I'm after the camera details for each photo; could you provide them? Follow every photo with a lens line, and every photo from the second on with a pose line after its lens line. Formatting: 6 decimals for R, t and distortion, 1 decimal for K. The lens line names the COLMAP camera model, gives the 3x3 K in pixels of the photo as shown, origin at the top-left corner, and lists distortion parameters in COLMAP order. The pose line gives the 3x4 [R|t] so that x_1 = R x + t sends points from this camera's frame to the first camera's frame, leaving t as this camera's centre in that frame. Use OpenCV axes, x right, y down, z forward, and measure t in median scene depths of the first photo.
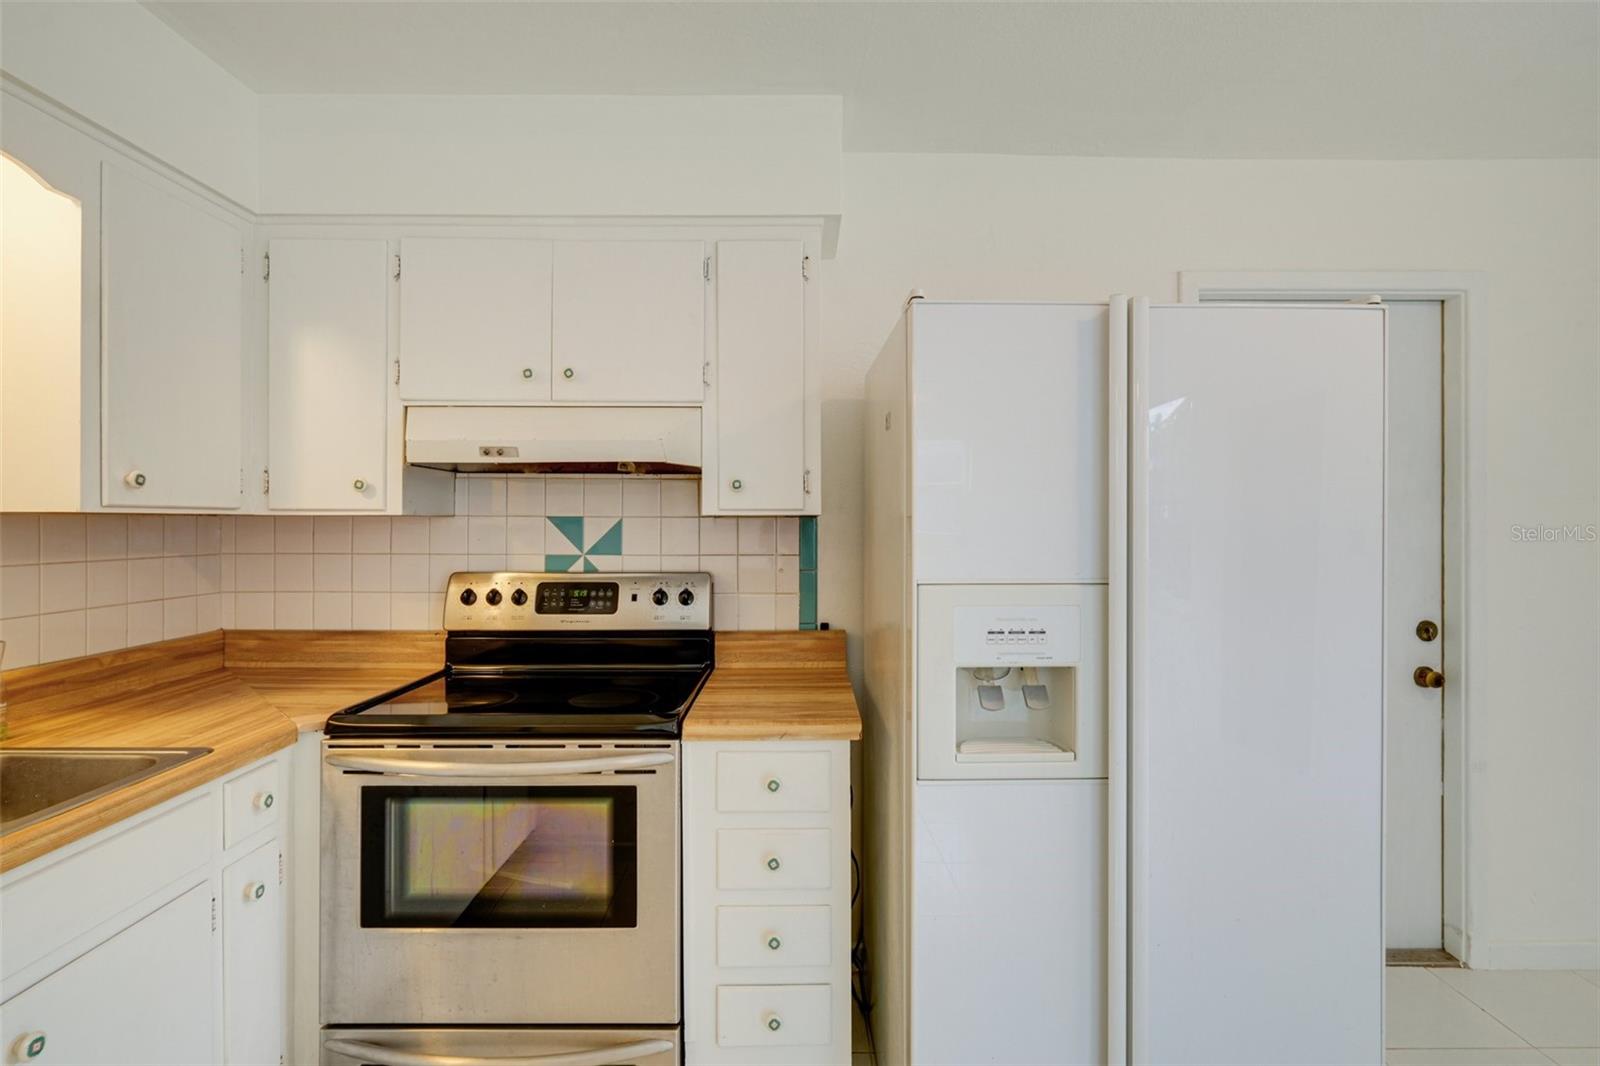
lens RADIAL K [[777.5, 0, 802.4], [0, 777.5, 519.0], [0, 0, 1]] dist [-0.000700, -0.000187]
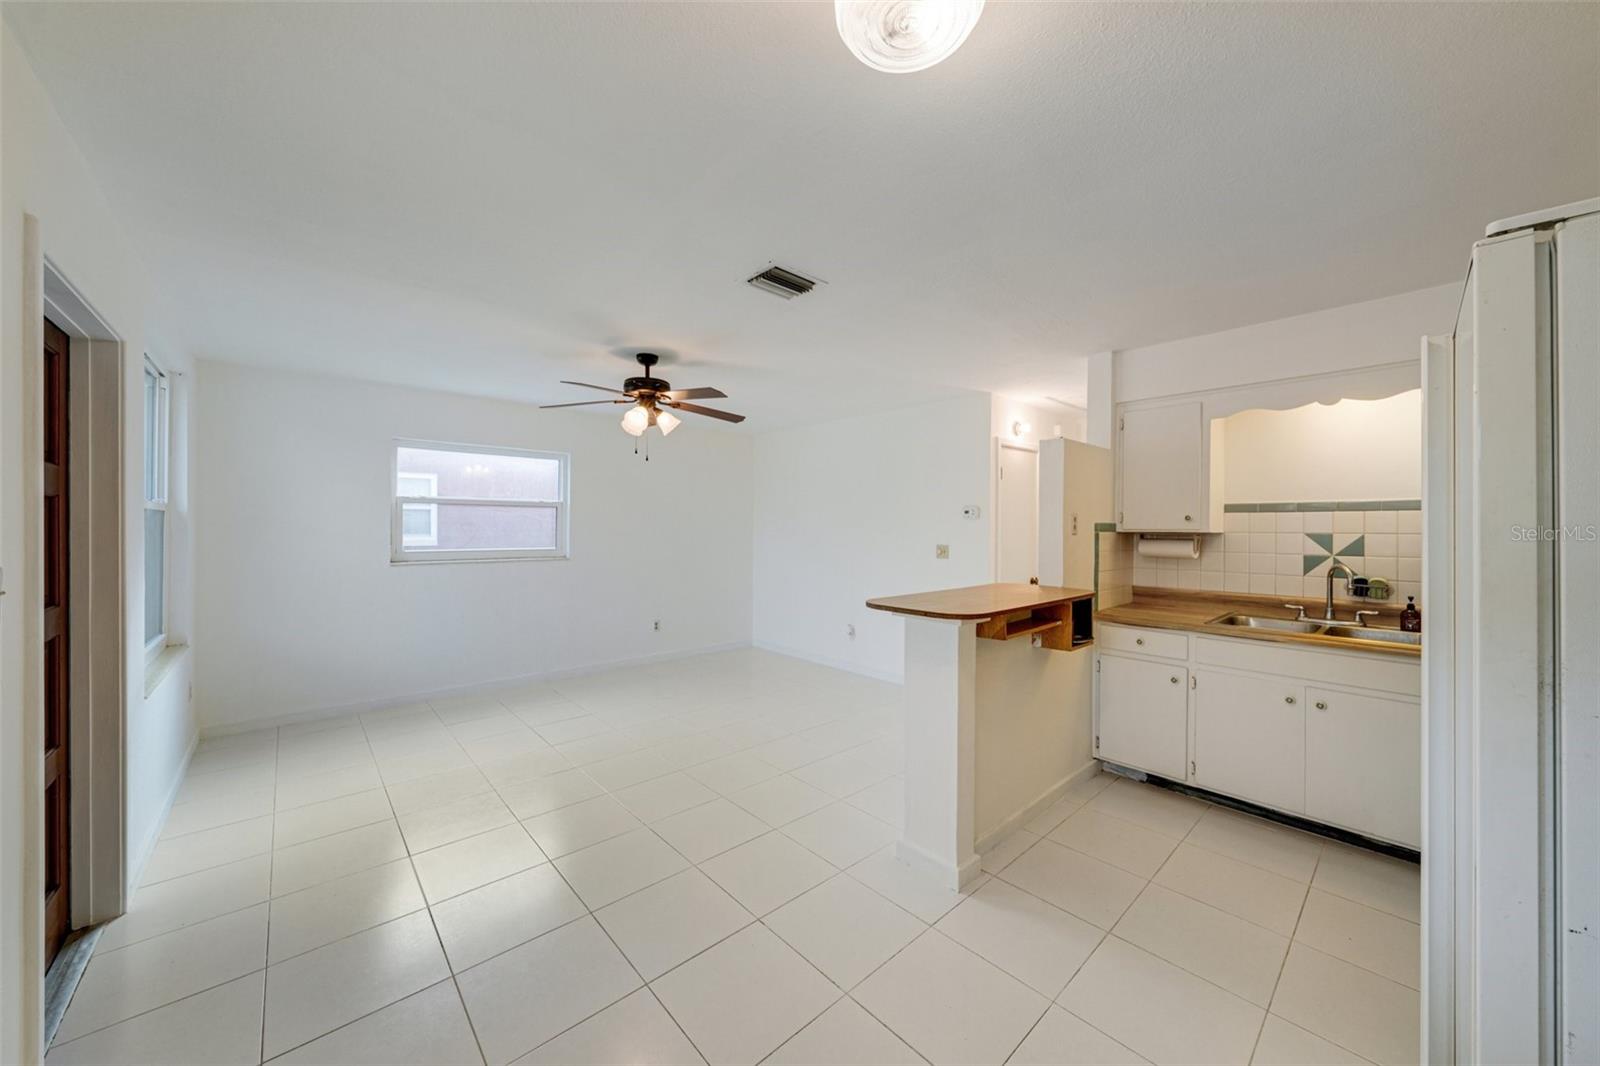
lens RADIAL K [[569.6, 0, 800.8], [0, 569.6, 528.9], [0, 0, 1]] dist [0.000303, 0.000006]
pose [[-0.747819, -0.004619, -0.663886, 1.032252], [-0.004690, 0.999988, -0.001675, -0.009428], [0.663886, 0.001861, -0.747832, 0.651713]]
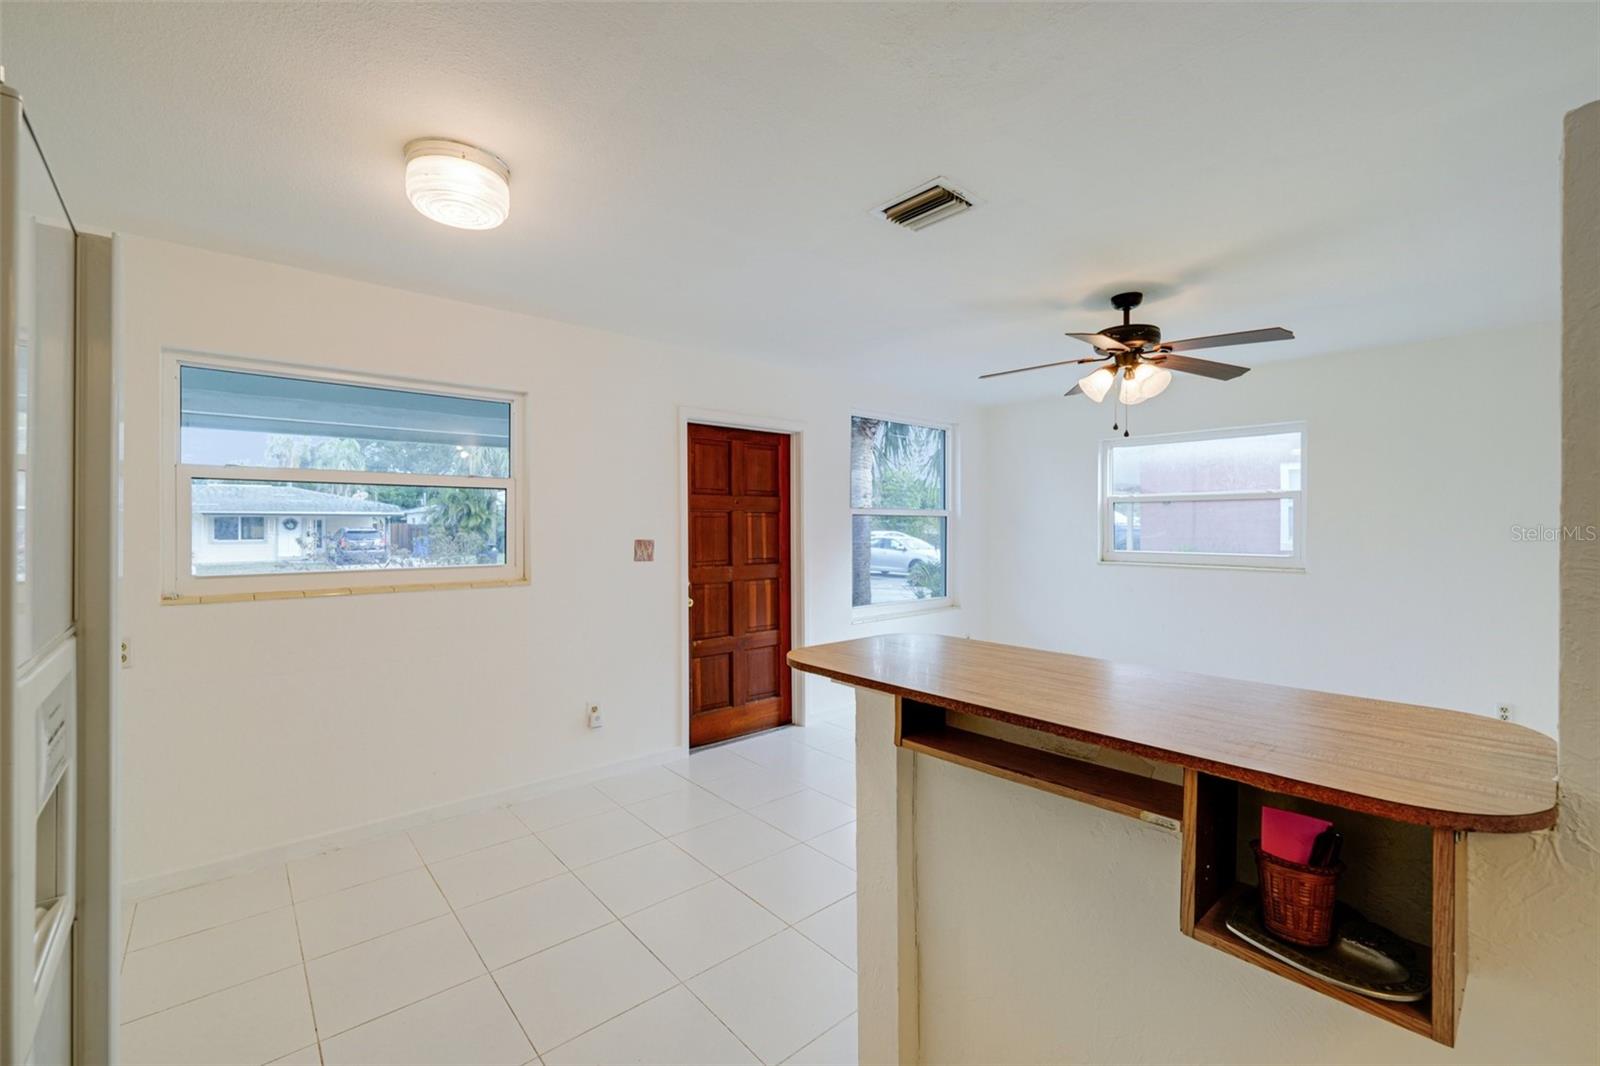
lens RADIAL K [[667.6, 0, 800.0], [0, 667.6, 533.0], [0, 0, 1]] dist [-0.000005, 0.000000]
pose [[-0.659153, -0.009814, 0.751944, -0.311717], [-0.003830, 0.999946, 0.009694, -0.008988], [-0.751999, 0.003510, -0.659155, 0.603623]]
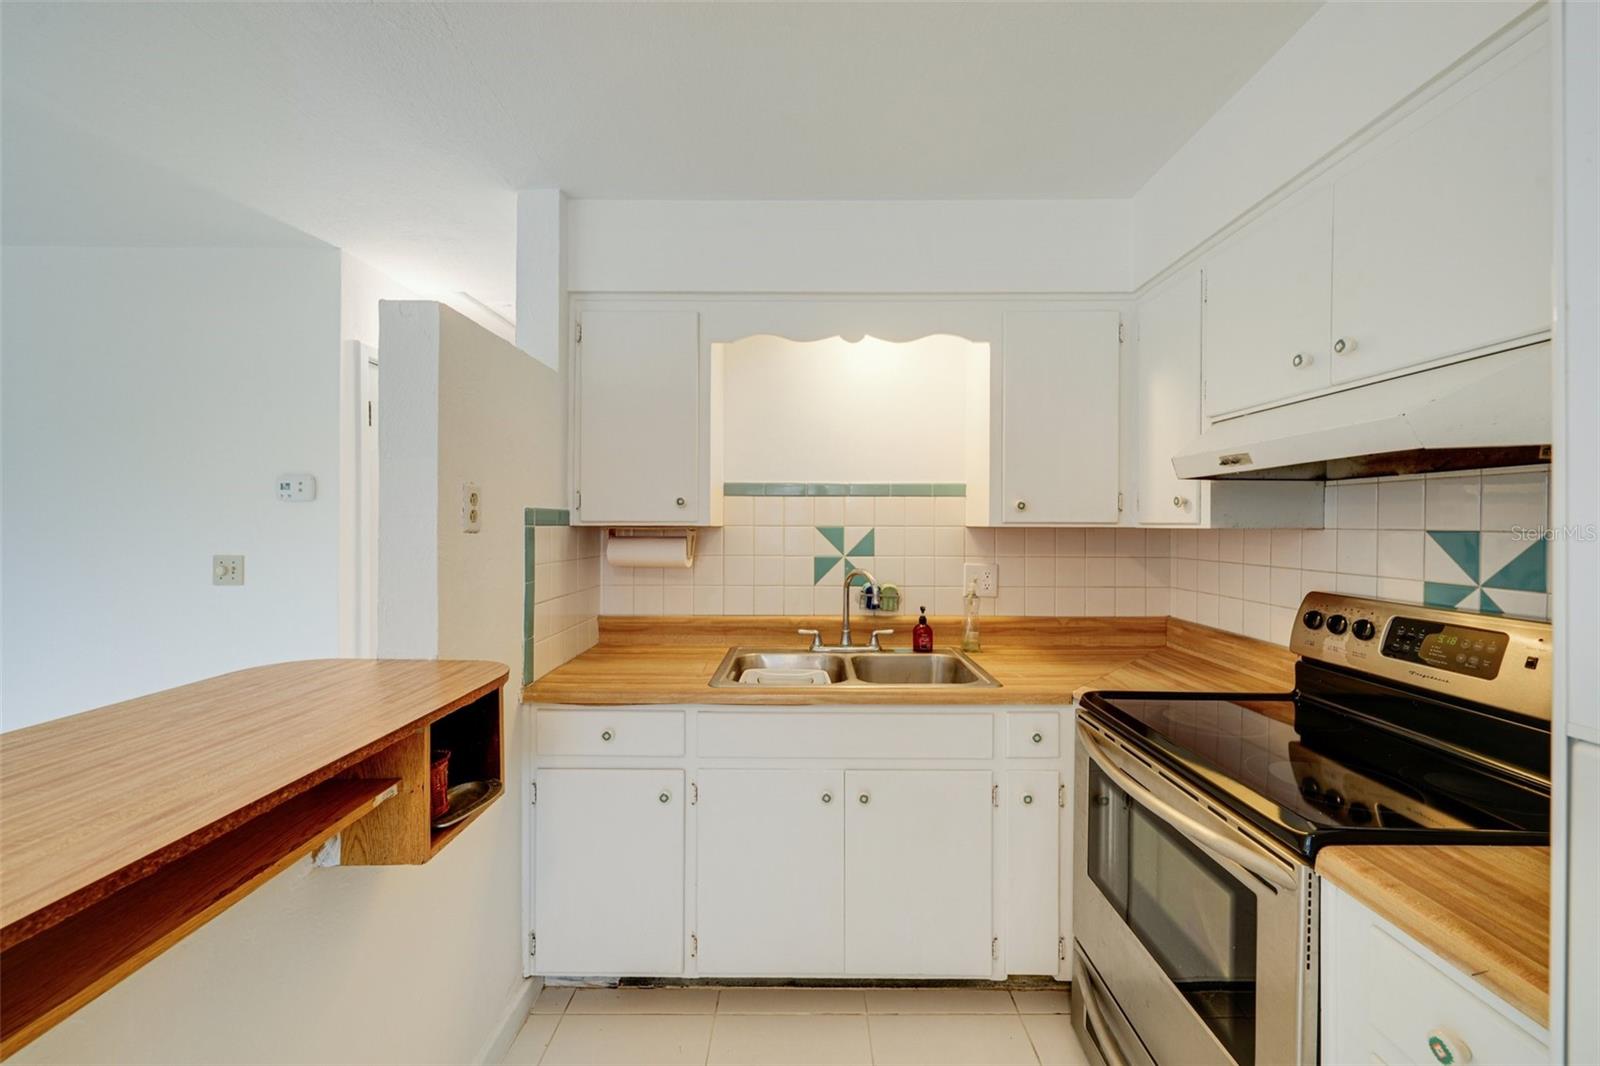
lens RADIAL K [[615.1, 0, 806.6], [0, 615.1, 525.6], [0, 0, 1]] dist [0.001277, 0.000196]
pose [[-0.006979, 0.001114, -0.999975, 0.282326], [-0.000075, 0.999999, 0.001114, -0.008905], [0.999976, 0.000083, -0.006979, 0.424557]]
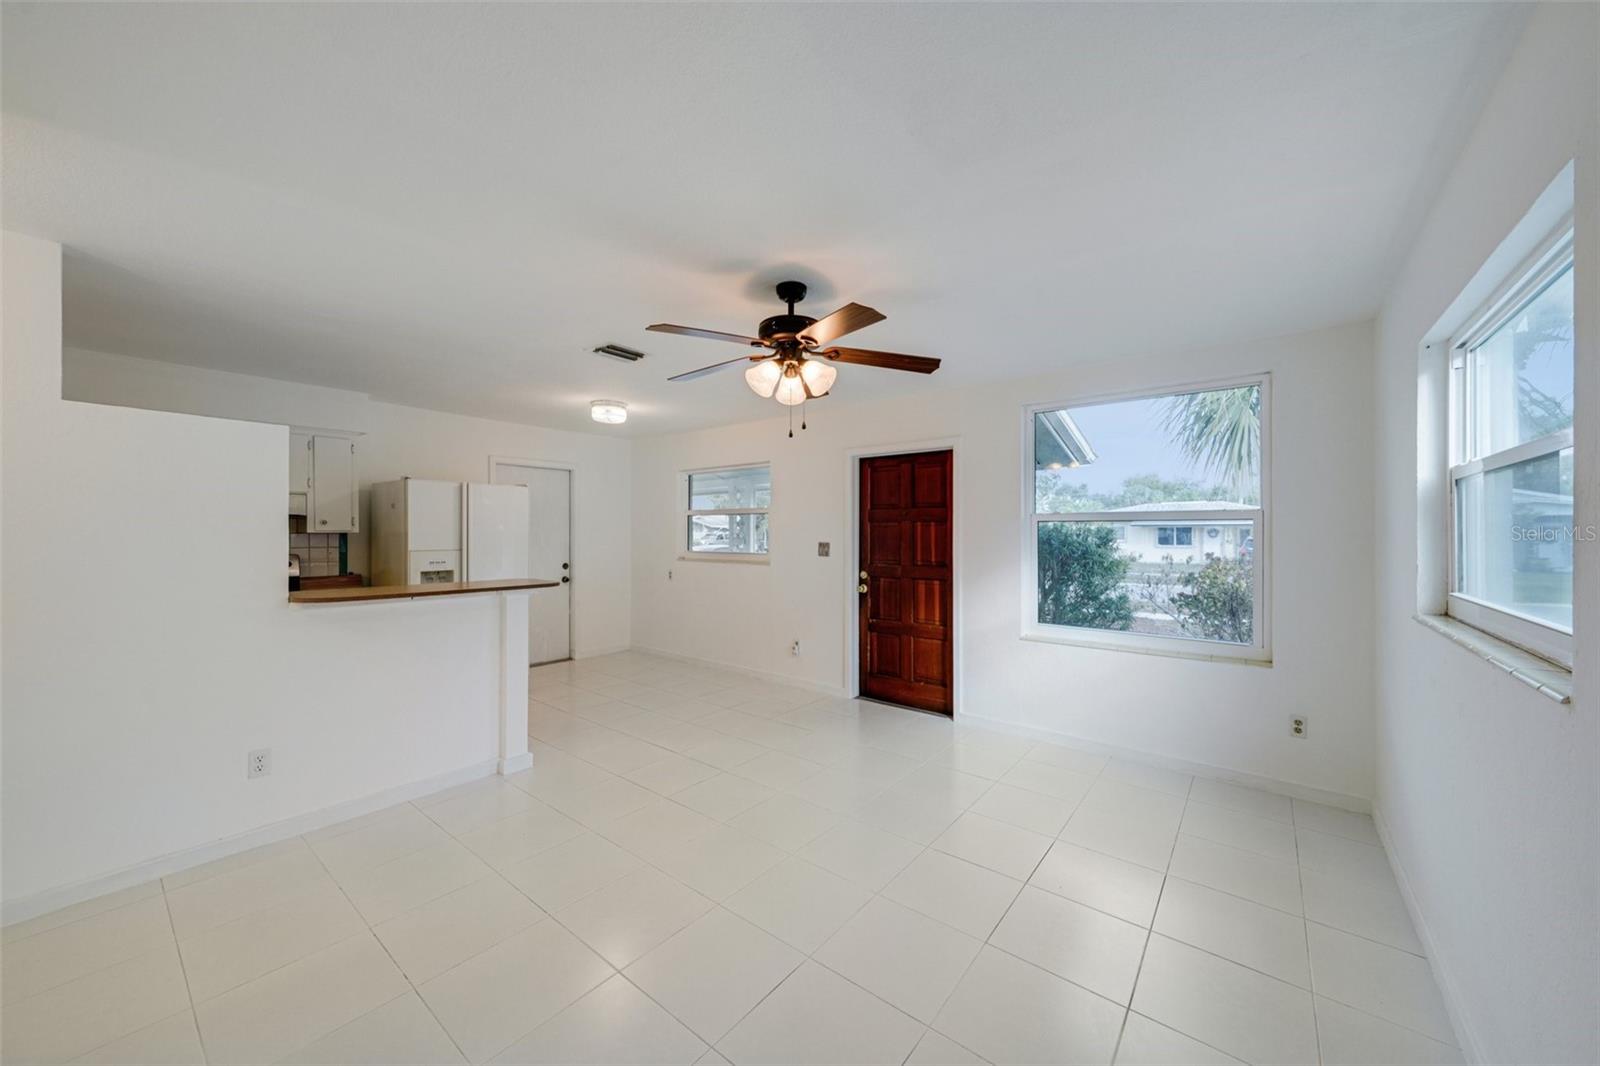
lens RADIAL K [[569.6, 0, 800.8], [0, 569.6, 528.9], [0, 0, 1]] dist [0.000303, 0.000006]
pose [[0.632045, 0.006079, 0.774908, -0.542673], [-0.004050, 0.999981, -0.004542, -0.015312], [-0.774921, -0.000268, 0.632058, -1.536736]]
